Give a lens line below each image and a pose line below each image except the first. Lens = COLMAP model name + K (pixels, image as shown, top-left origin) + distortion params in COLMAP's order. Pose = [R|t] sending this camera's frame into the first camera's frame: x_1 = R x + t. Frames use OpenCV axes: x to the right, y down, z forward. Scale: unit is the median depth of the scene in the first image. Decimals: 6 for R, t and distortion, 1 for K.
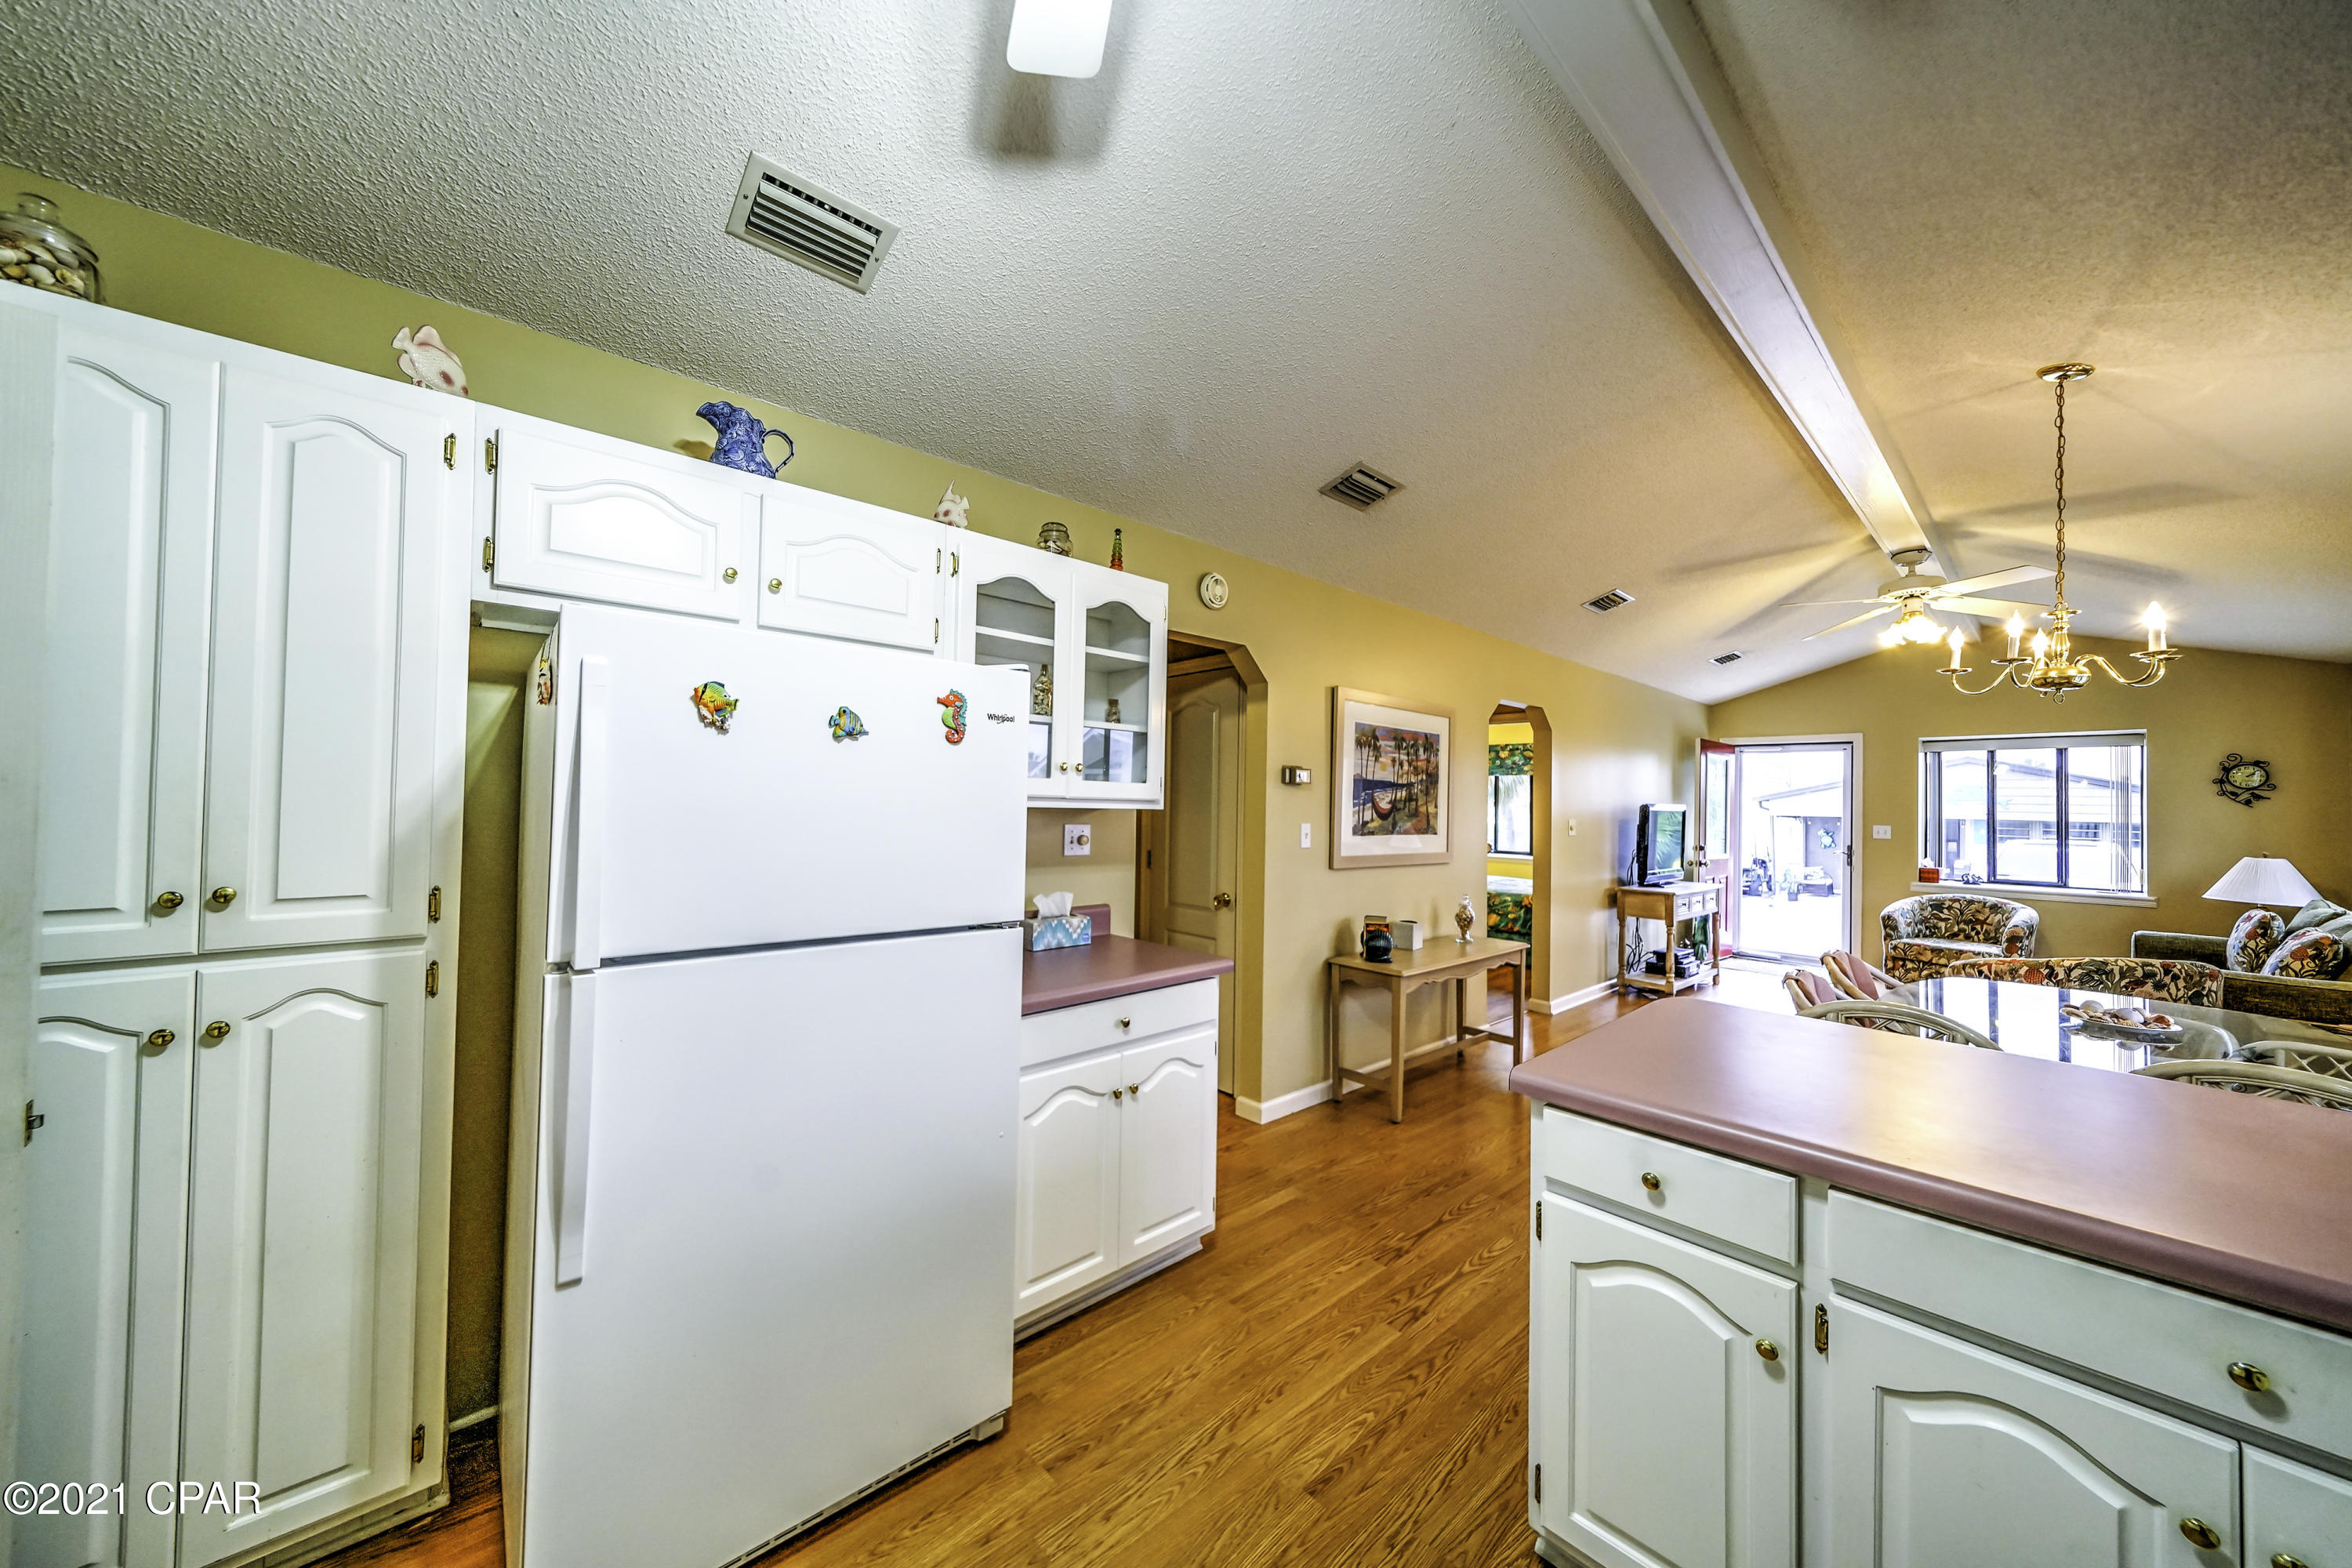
lens RADIAL K [[800.6, 0, 1150.3], [0, 800.6, 787.8], [0, 0, 1]] dist [0.007163, -0.001277]
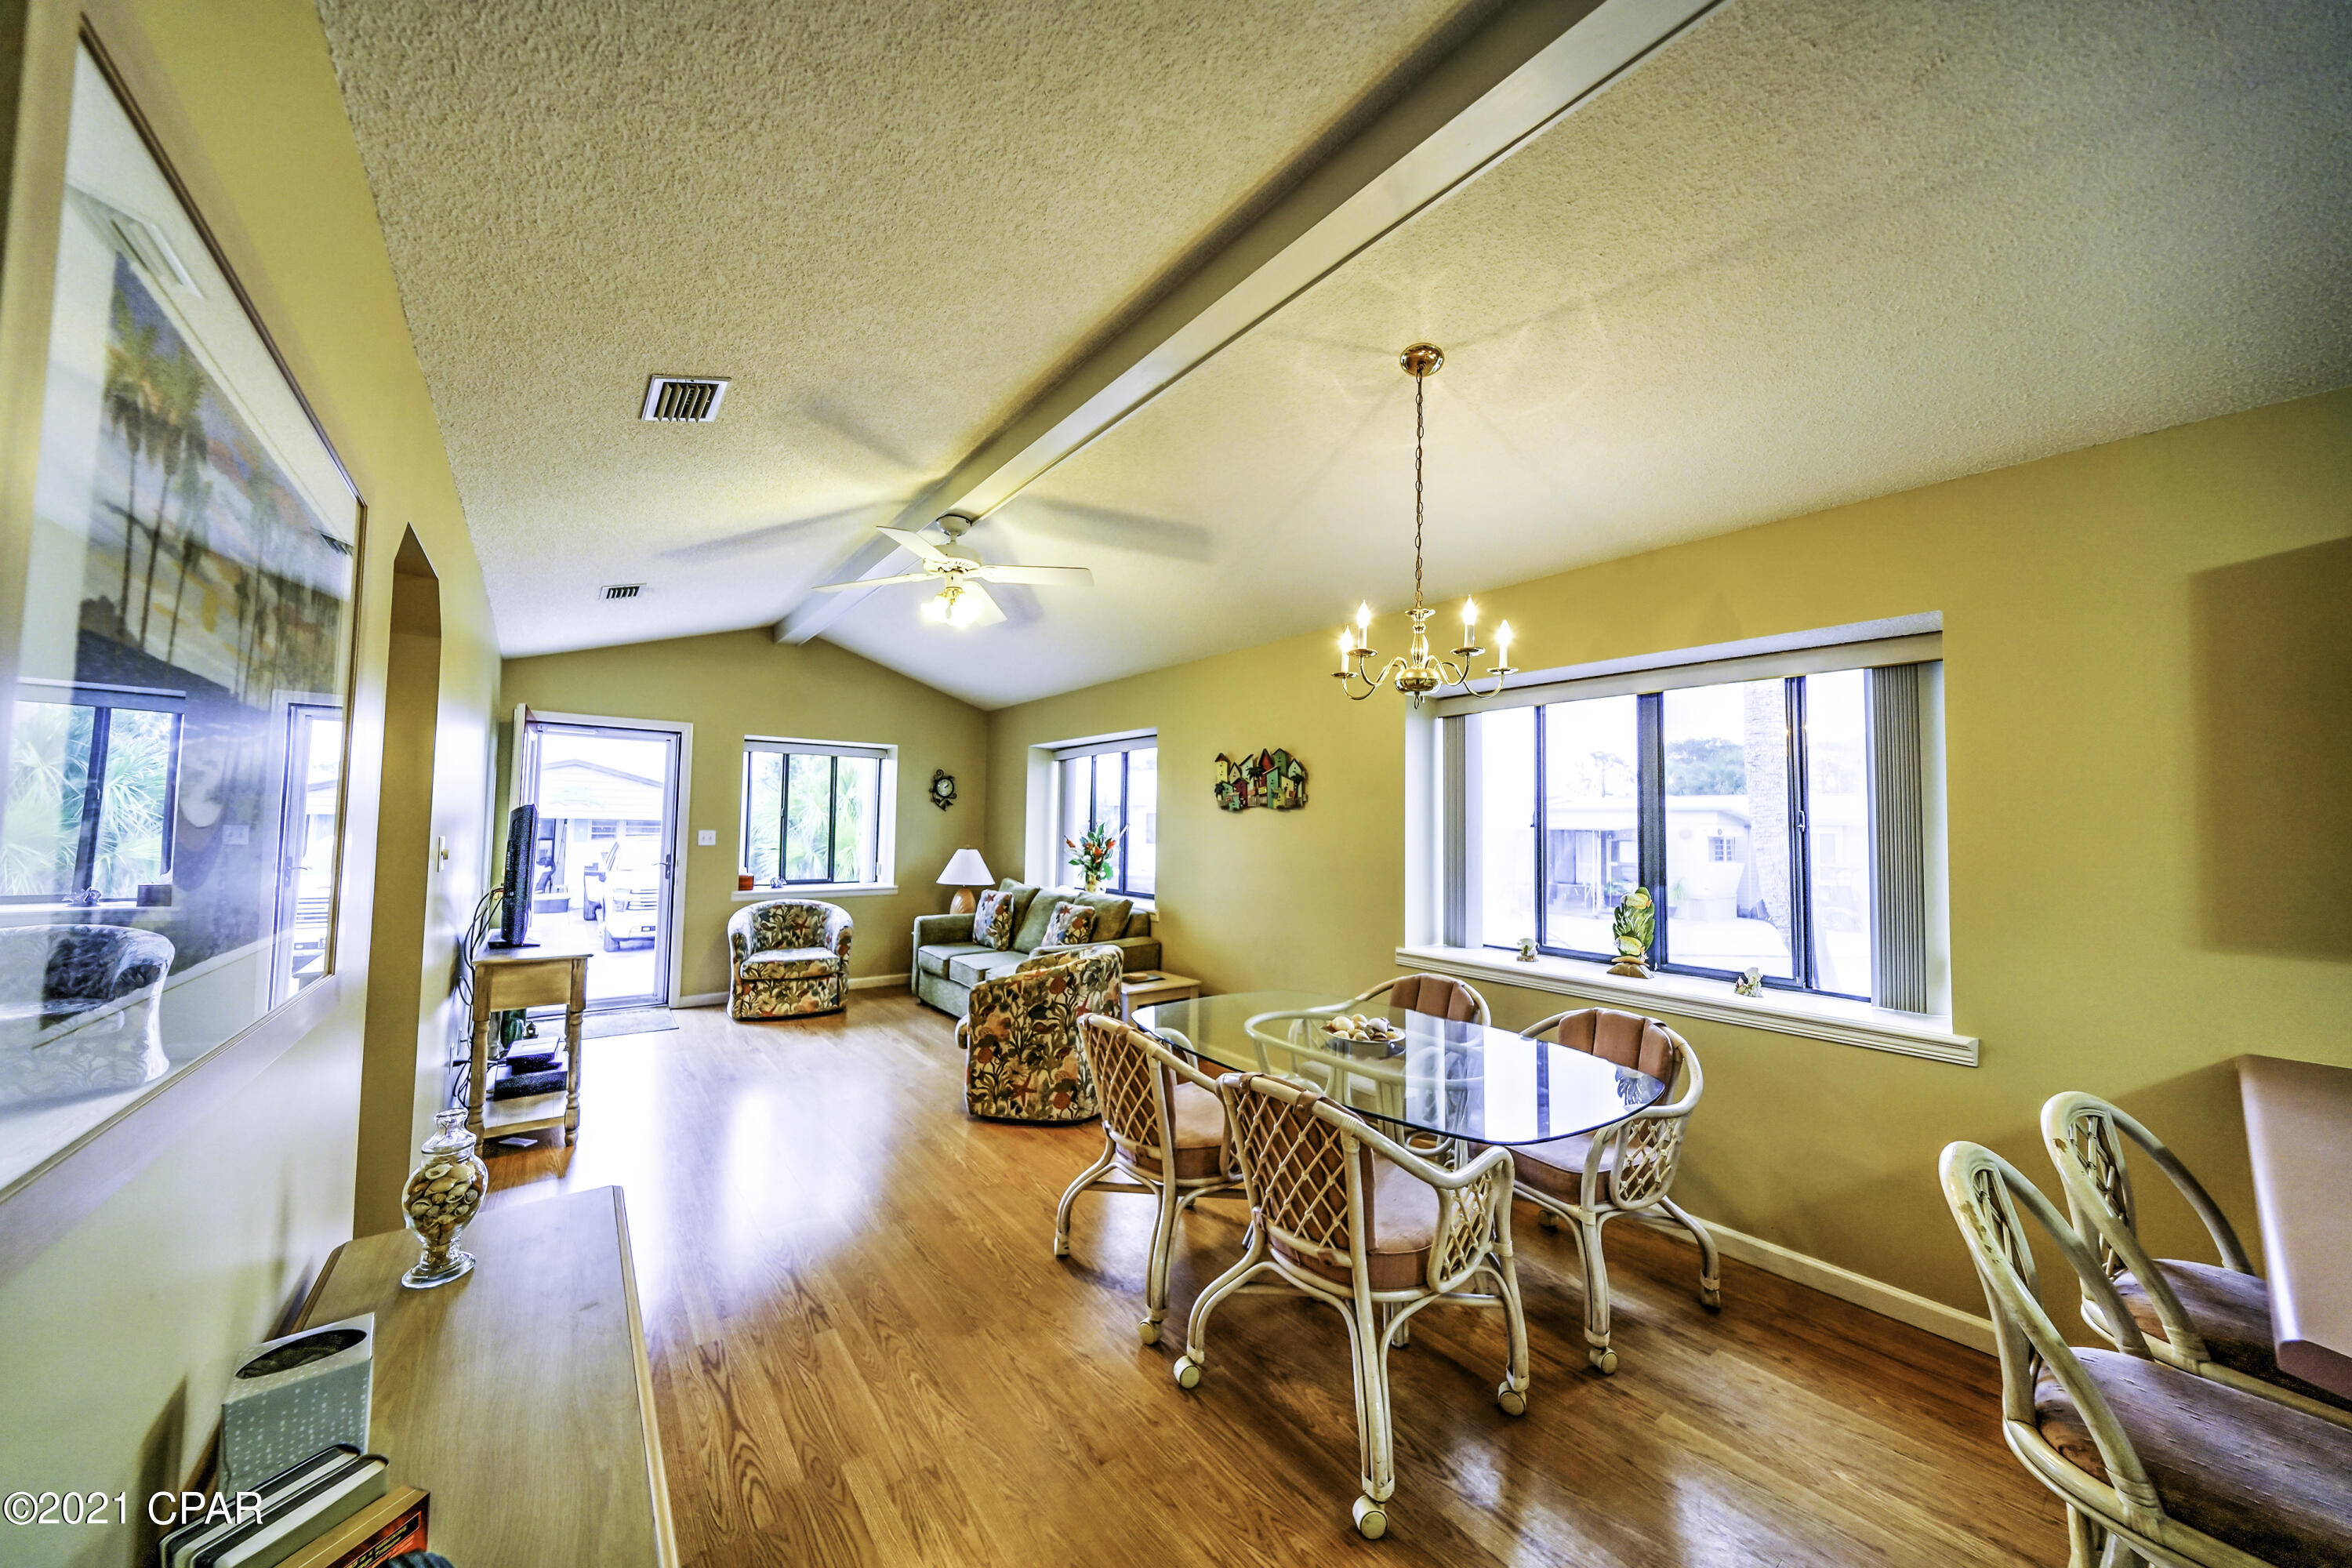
lens RADIAL K [[800.6, 0, 1152.1], [0, 800.6, 786.7], [0, 0, 1]] dist [0.007163, -0.001277]
pose [[0.082385, 0.030690, 0.996128, 0.121478], [-0.033967, 0.999031, -0.027971, 0.012730], [-0.996022, -0.031531, 0.083348, 0.738312]]
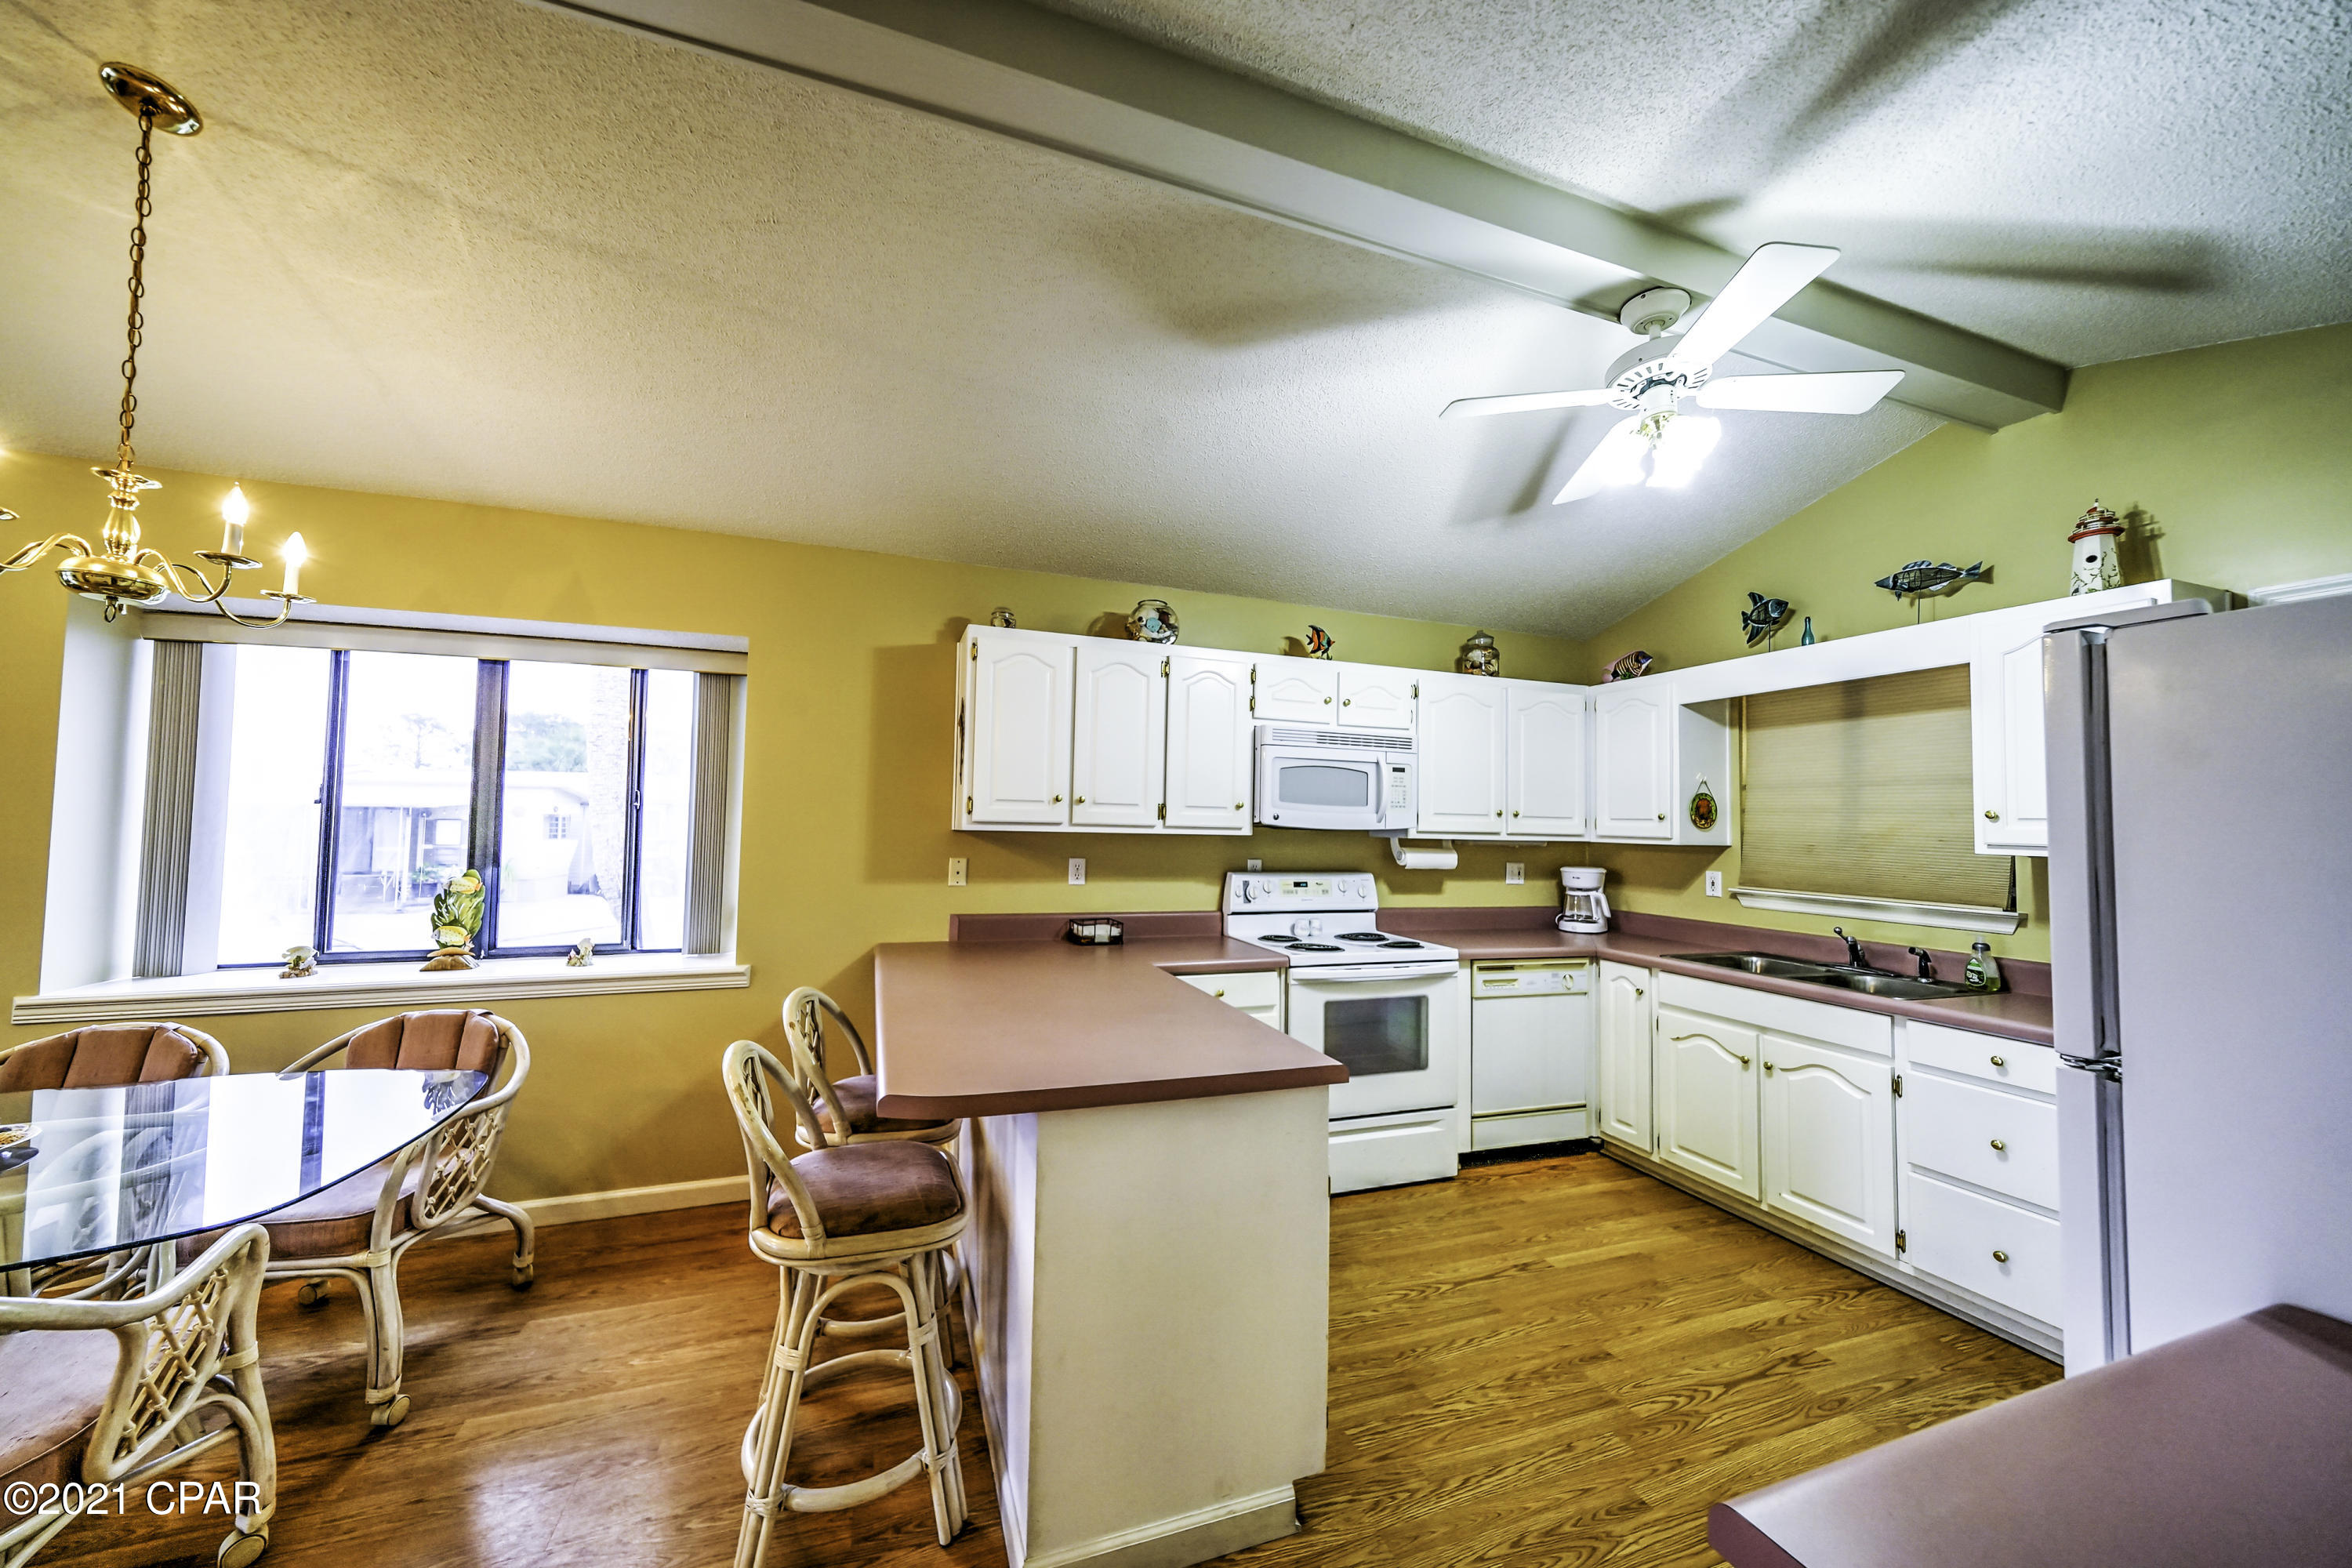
lens RADIAL K [[800.6, 0, 1153.8], [0, 800.6, 788.5], [0, 0, 1]] dist [0.007163, -0.001277]
pose [[-0.921446, -0.015959, 0.388178, 0.107271], [-0.038511, 0.997987, -0.050388, 0.012944], [-0.386592, -0.061379, -0.920206, 0.752738]]
